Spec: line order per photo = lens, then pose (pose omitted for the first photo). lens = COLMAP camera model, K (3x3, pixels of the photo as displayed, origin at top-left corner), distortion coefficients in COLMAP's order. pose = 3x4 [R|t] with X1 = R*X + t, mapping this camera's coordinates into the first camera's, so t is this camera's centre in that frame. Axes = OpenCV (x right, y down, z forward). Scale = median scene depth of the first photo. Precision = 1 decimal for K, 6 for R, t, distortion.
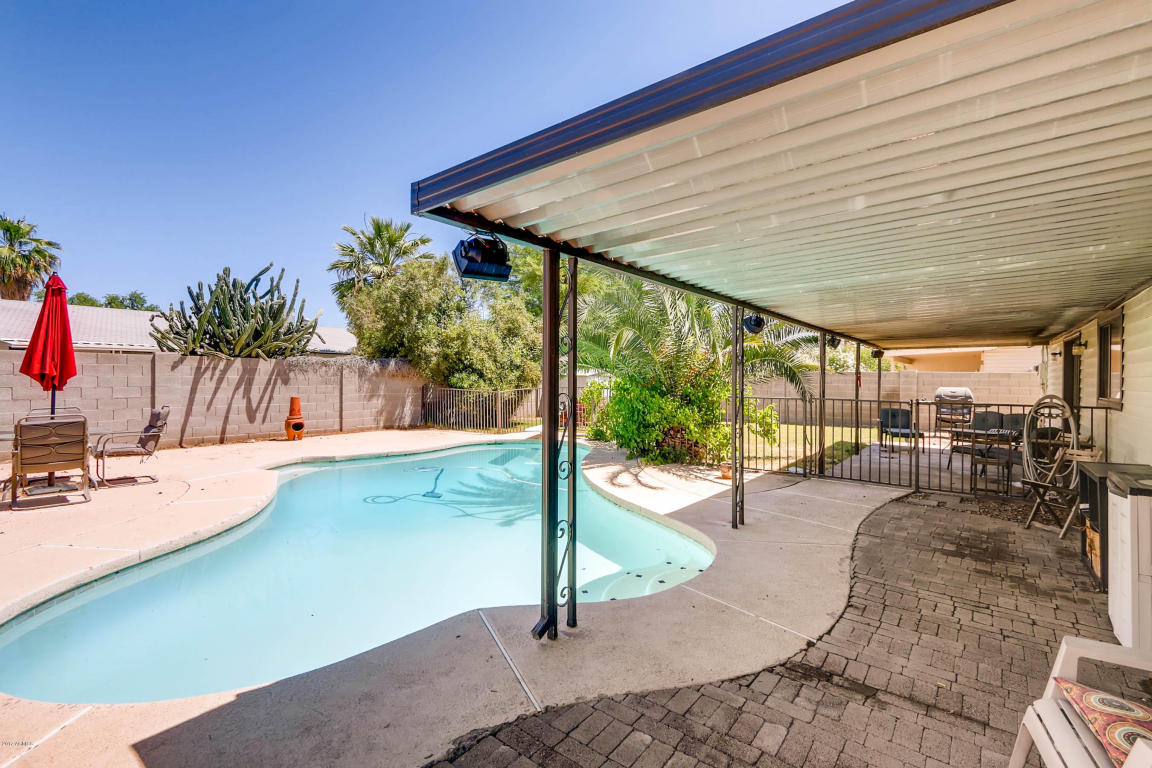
lens RADIAL K [[522.0, 0, 576.0], [0, 522.0, 384.0], [0, 0, 1]] dist [0.000783, 0.000158]
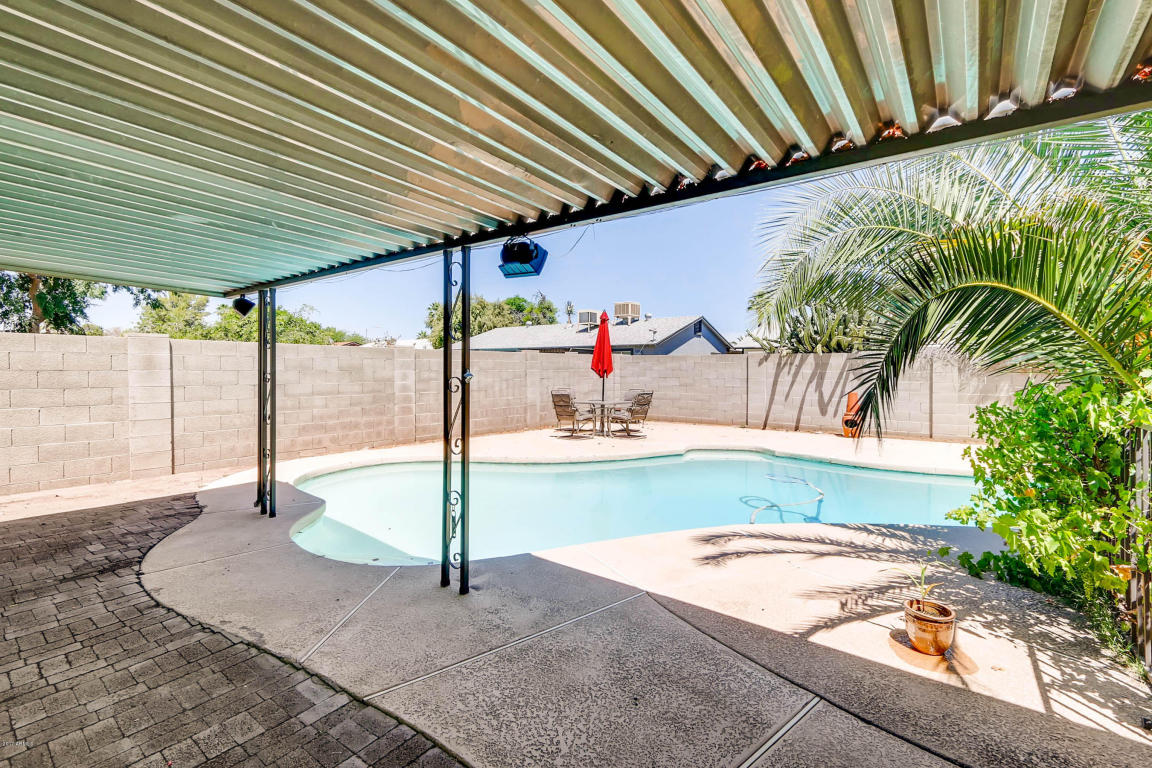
lens RADIAL K [[522.0, 0, 576.0], [0, 522.0, 384.0], [0, 0, 1]] dist [0.000783, 0.000158]
pose [[0.006176, 0.019826, -0.999784, 0.448716], [-0.018494, 0.999635, 0.019709, 0.000202], [0.999810, 0.018369, 0.006540, 0.536481]]
